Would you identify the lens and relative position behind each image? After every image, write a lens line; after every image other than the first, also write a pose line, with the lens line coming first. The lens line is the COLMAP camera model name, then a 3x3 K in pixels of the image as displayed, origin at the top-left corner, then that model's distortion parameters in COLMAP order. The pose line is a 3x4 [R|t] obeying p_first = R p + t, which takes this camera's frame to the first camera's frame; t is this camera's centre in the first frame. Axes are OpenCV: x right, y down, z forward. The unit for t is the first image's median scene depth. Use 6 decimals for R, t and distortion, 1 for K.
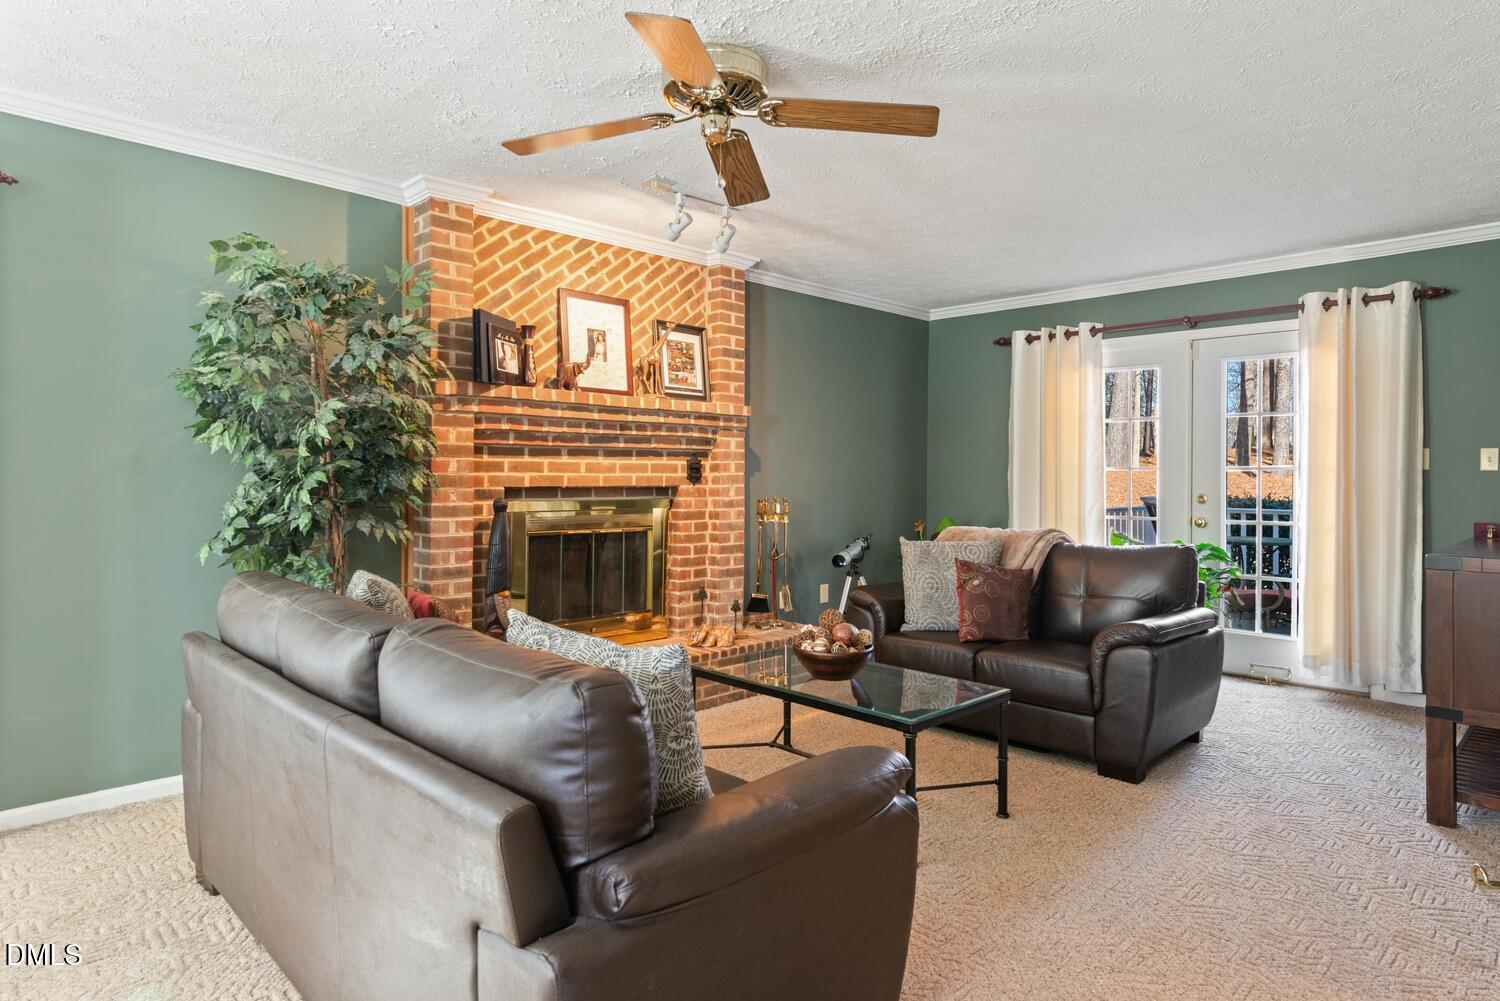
lens RADIAL K [[870.2, 0, 752.1], [0, 870.2, 479.7], [0, 0, 1]] dist [0.000609, -0.000197]
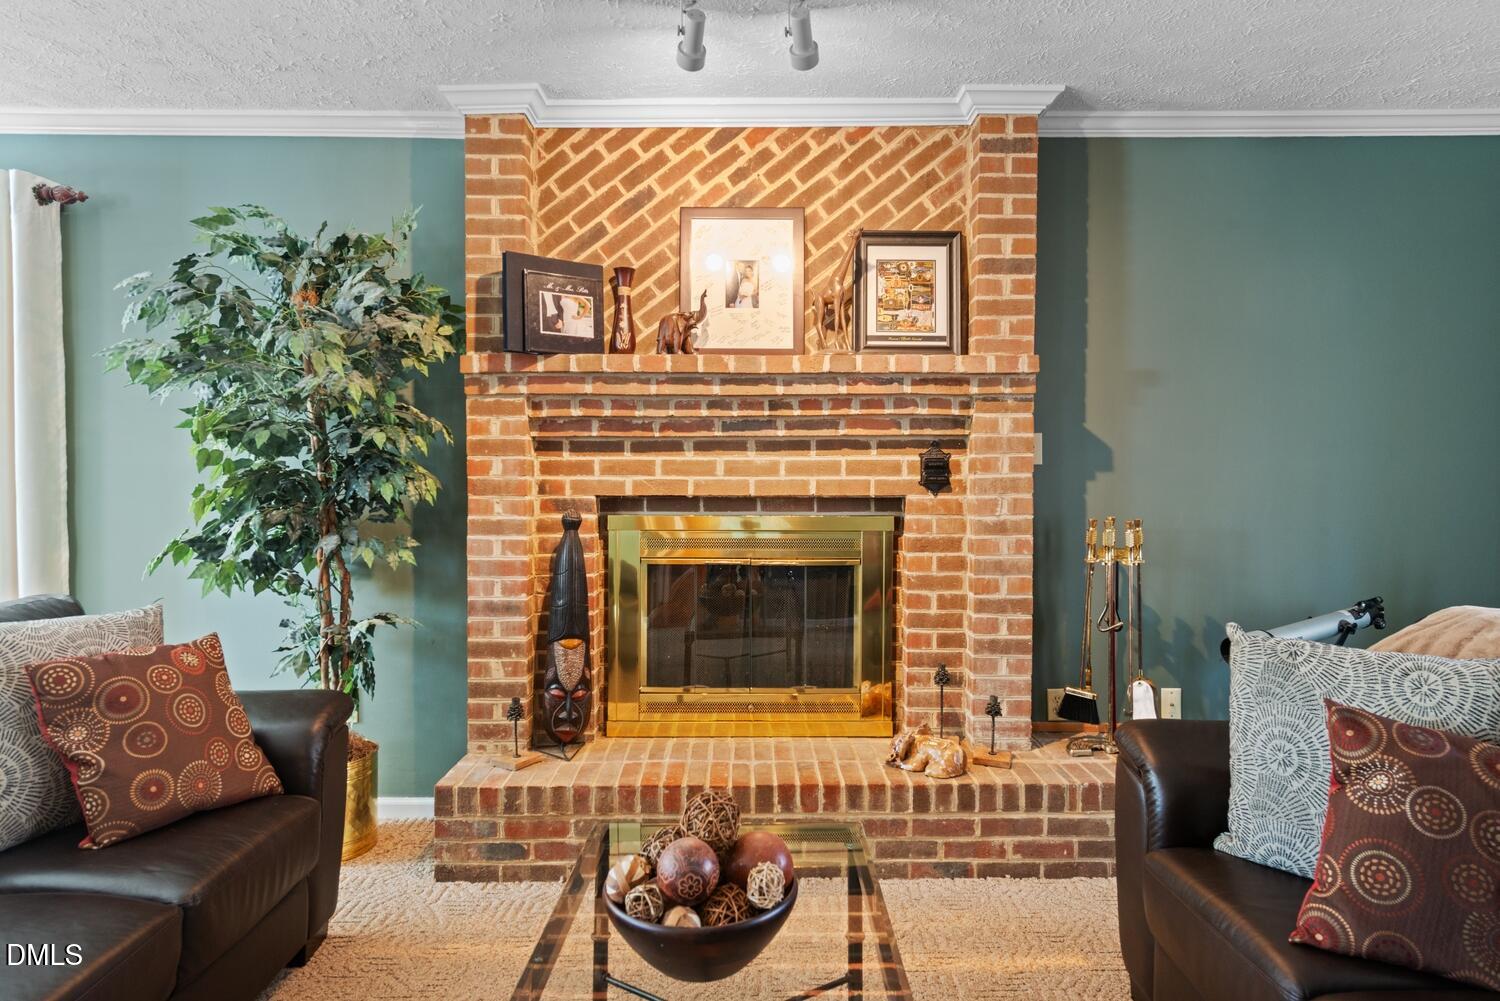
lens RADIAL K [[868.9, 0, 750.0], [0, 868.9, 500.5], [0, 0, 1]] dist [0.015824, -0.000668]
pose [[0.710313, 0.011051, -0.703800, 0.298197], [-0.000997, 0.999892, 0.014694, 0.001527], [0.703886, -0.009735, 0.710247, 0.532147]]
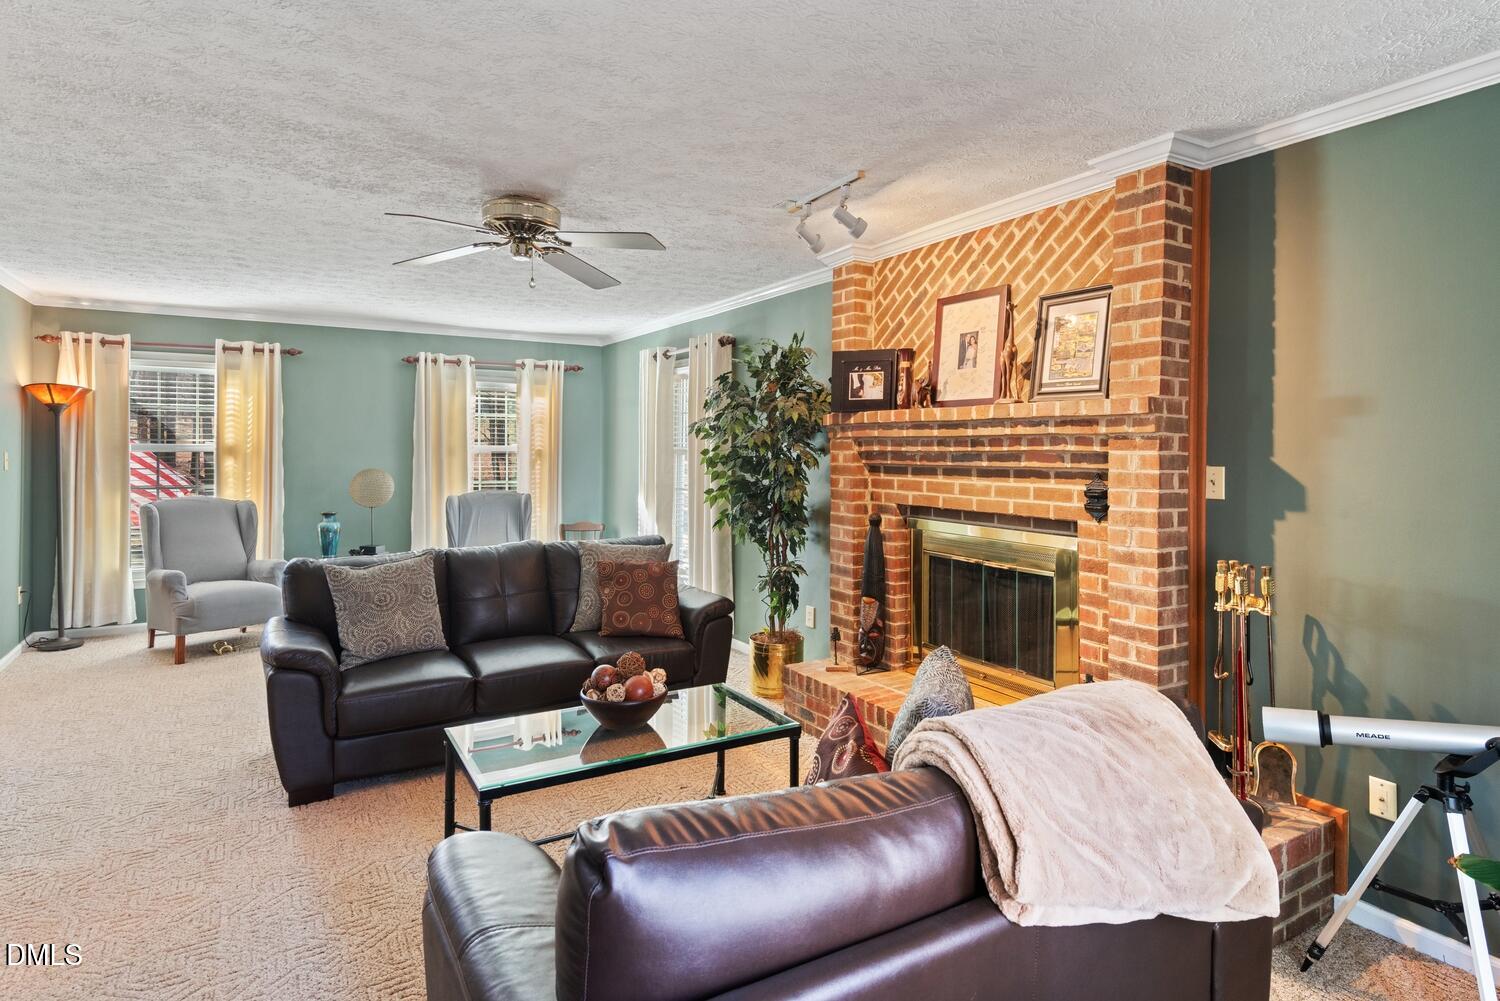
lens RADIAL K [[800.9, 0, 746.0], [0, 800.9, 454.3], [0, 0, 1]] dist [0.001513, 0.000131]
pose [[-0.247031, 0.003304, -0.969002, 0.665778], [-0.009837, 0.999934, 0.005917, -0.052241], [0.968958, 0.010994, -0.246982, 0.988563]]
